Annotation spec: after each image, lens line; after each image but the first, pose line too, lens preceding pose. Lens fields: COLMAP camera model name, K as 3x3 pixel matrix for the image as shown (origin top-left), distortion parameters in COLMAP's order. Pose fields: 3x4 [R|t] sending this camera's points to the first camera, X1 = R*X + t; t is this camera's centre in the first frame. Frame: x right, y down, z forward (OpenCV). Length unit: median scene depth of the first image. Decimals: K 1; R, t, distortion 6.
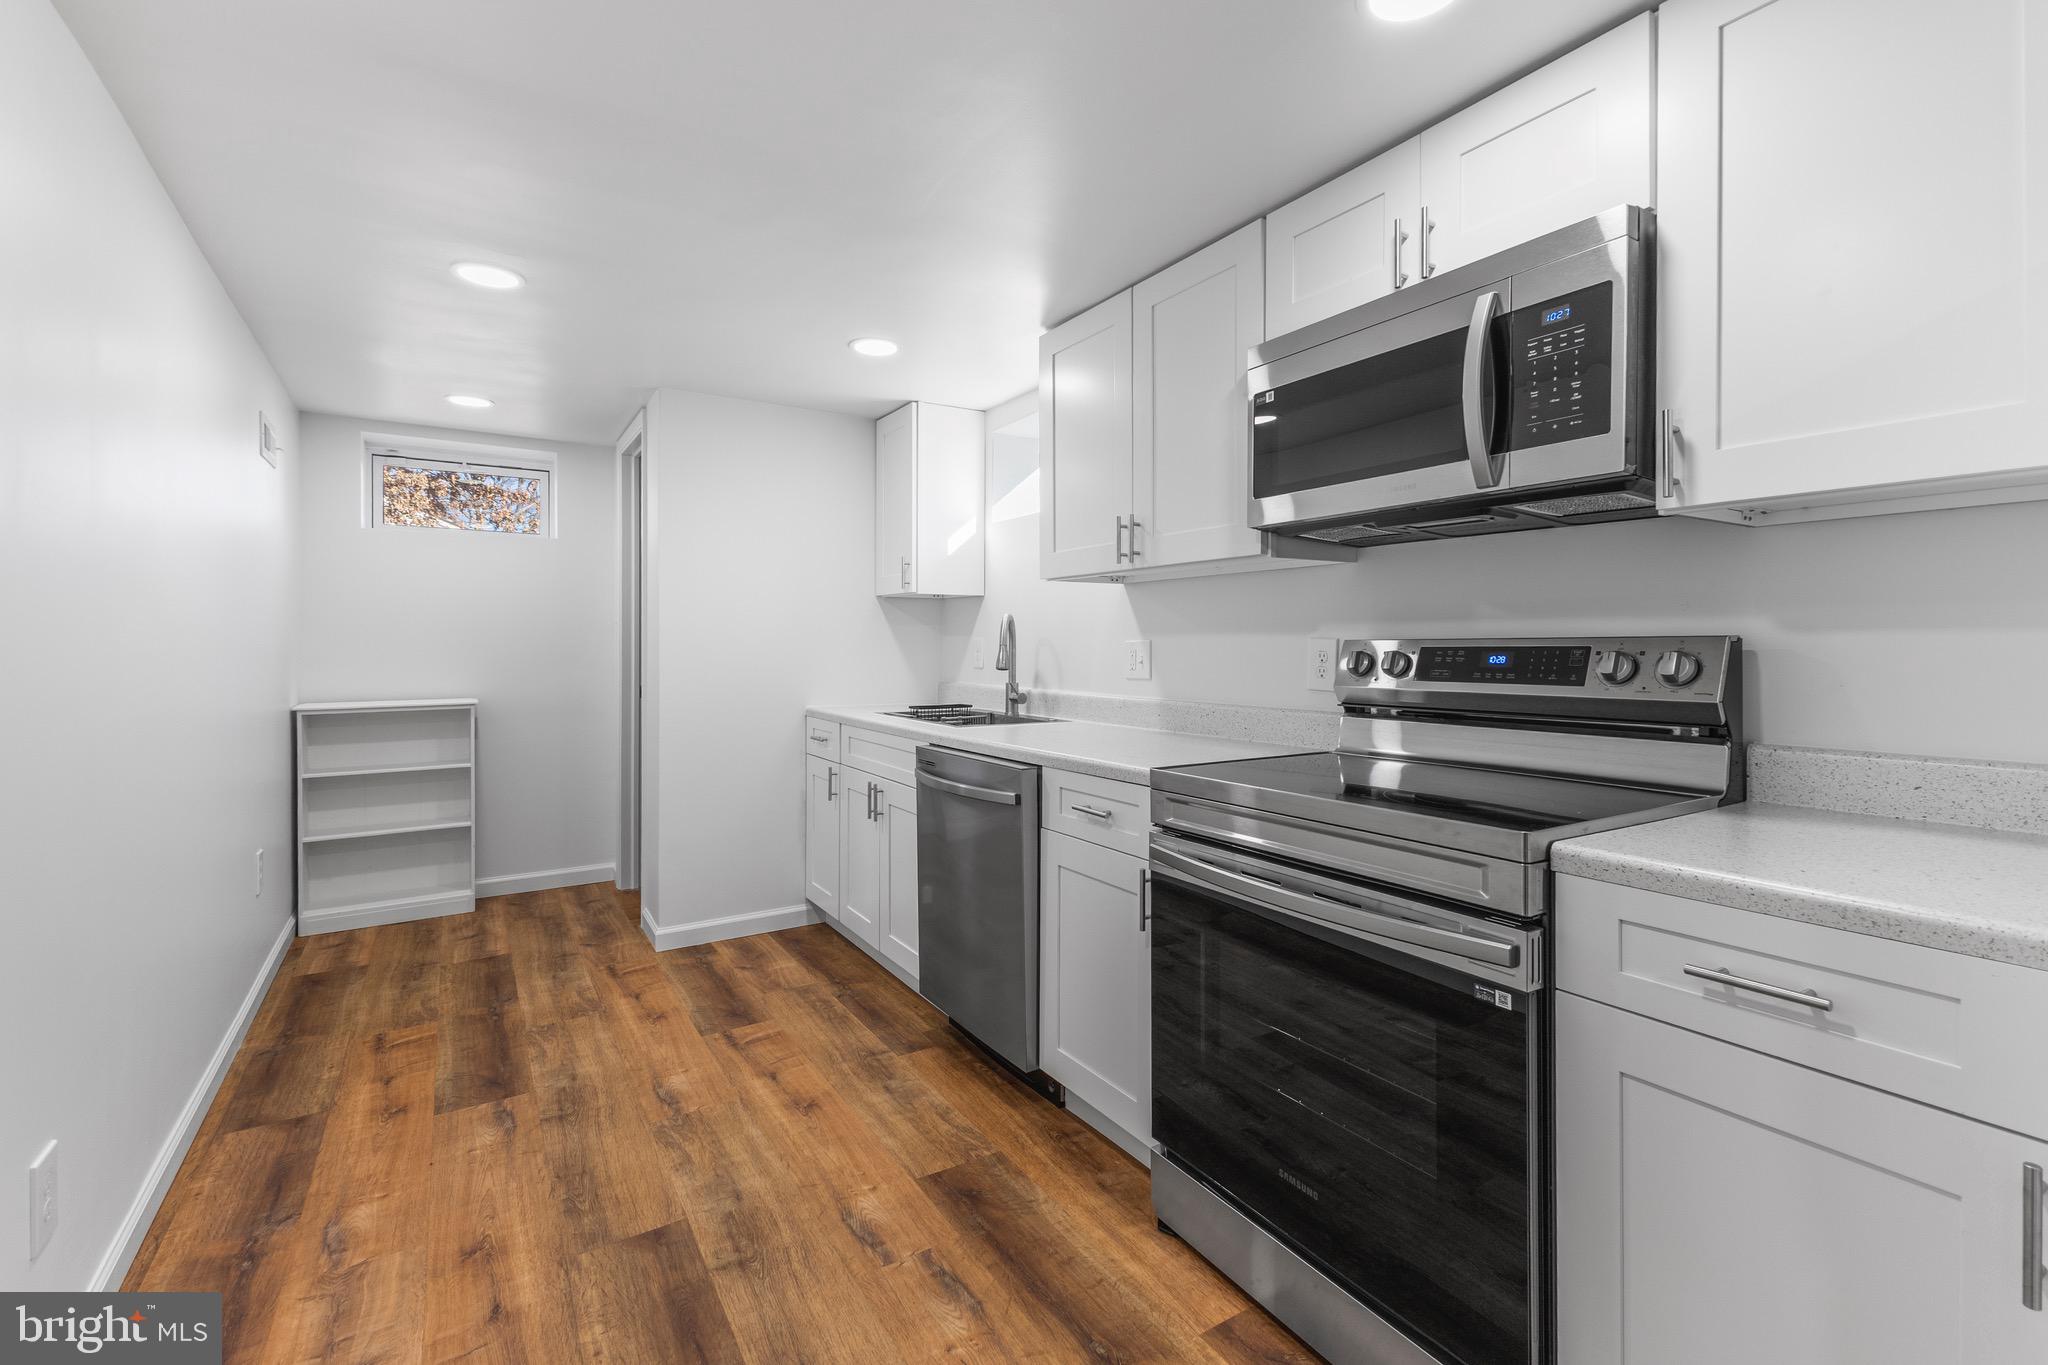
lens RADIAL K [[881.9, 0, 1015.1], [0, 881.9, 643.6], [0, 0, 1]] dist [0.009288, -0.002467]
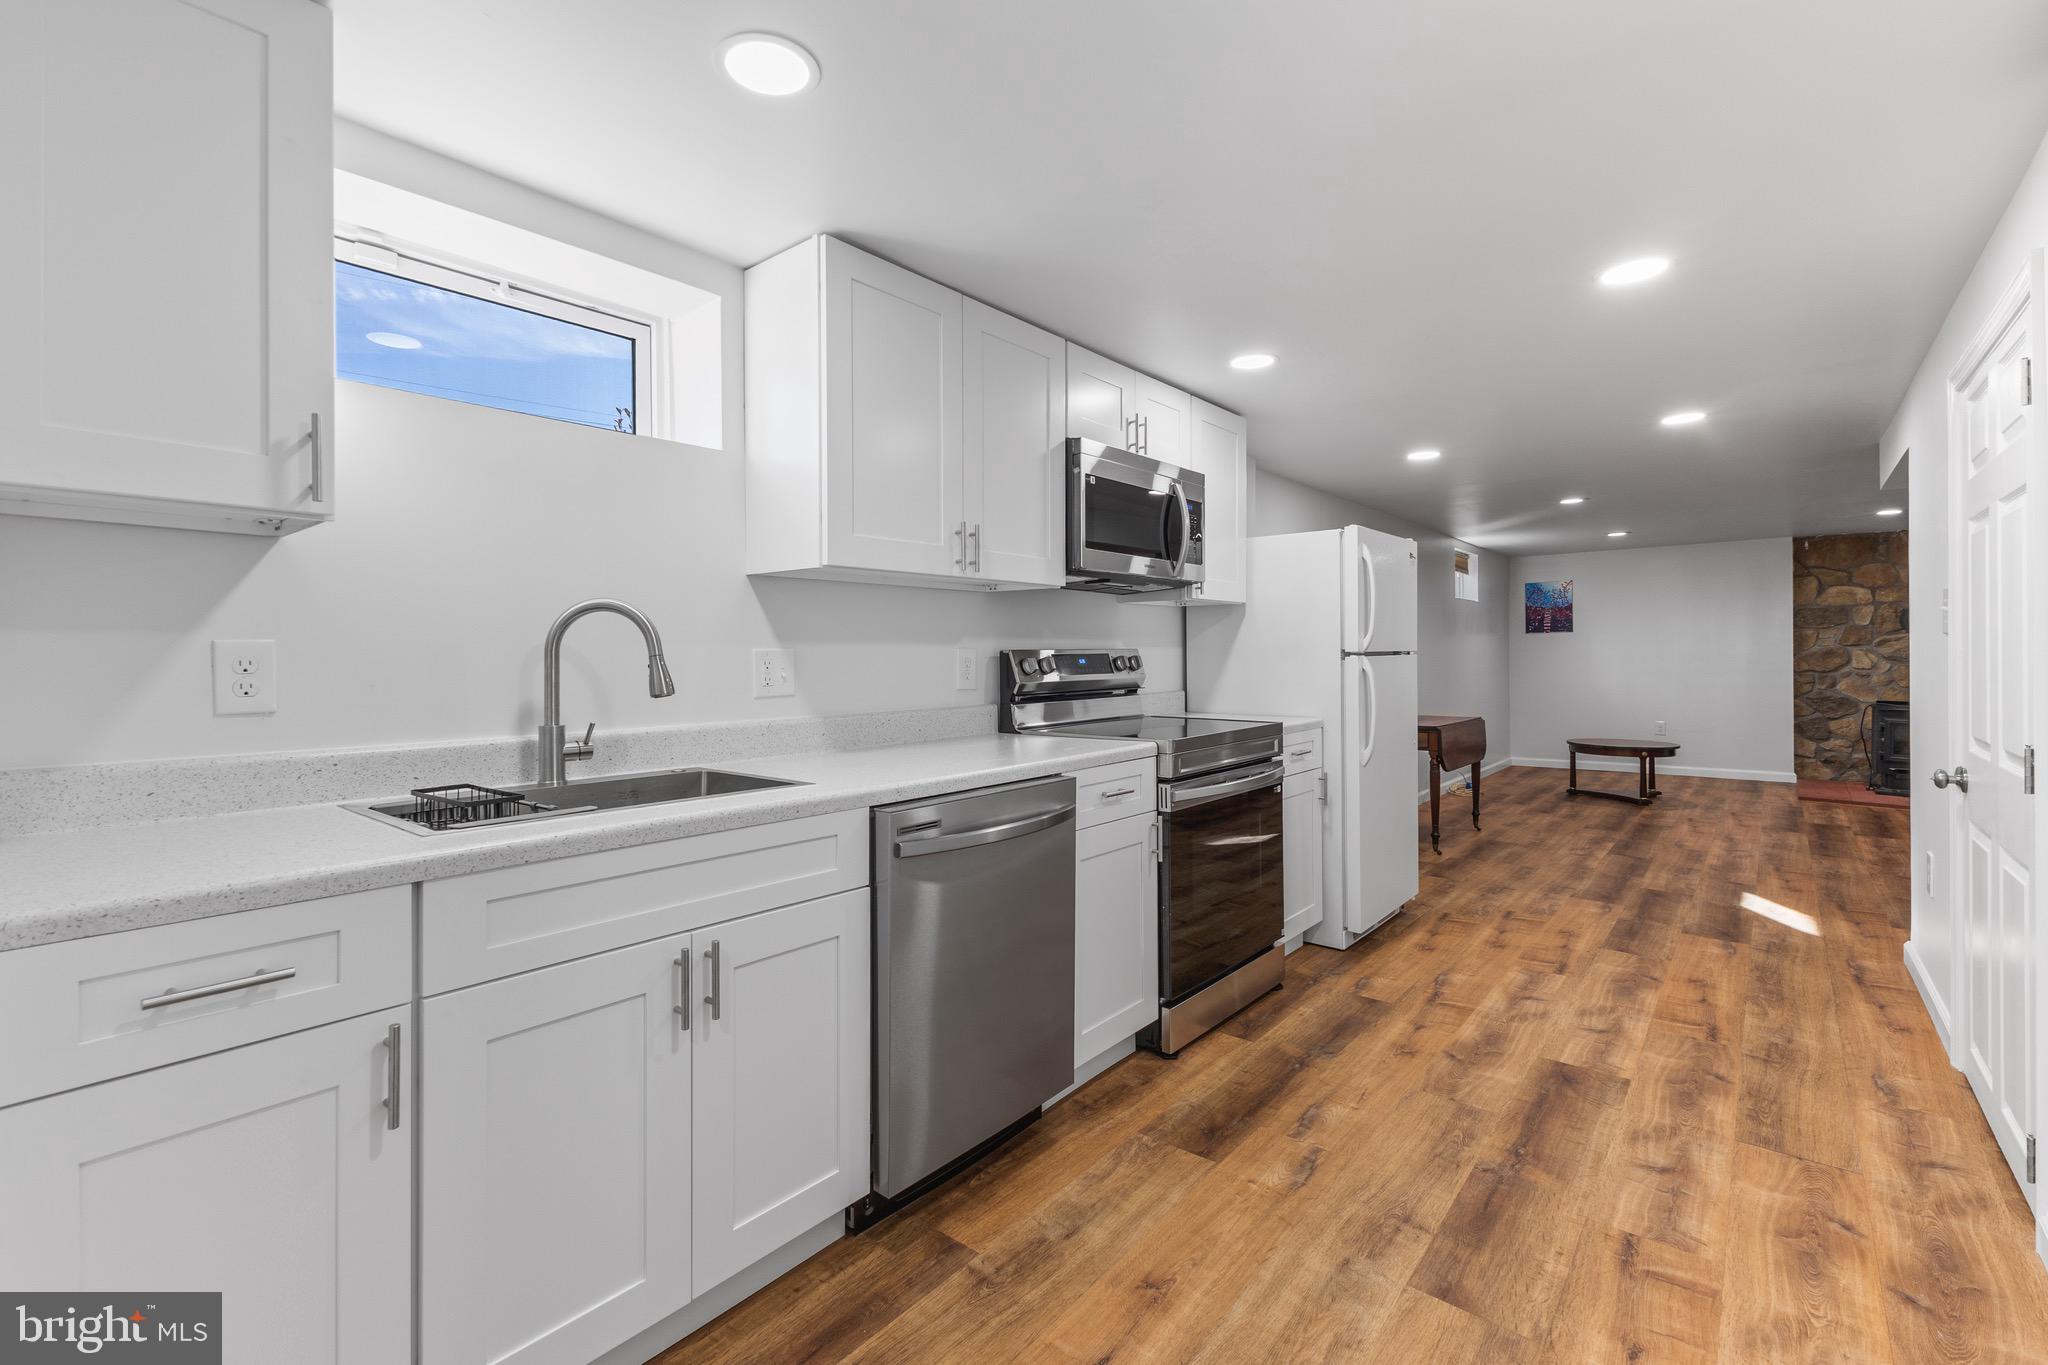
lens RADIAL K [[881.9, 0, 1021.4], [0, 881.9, 657.9], [0, 0, 1]] dist [0.009288, -0.002467]
pose [[-0.300468, -0.001796, 0.953790, -1.114847], [0.003640, 0.999989, 0.003030, 0.005427], [-0.953785, 0.004383, -0.300458, 1.645248]]
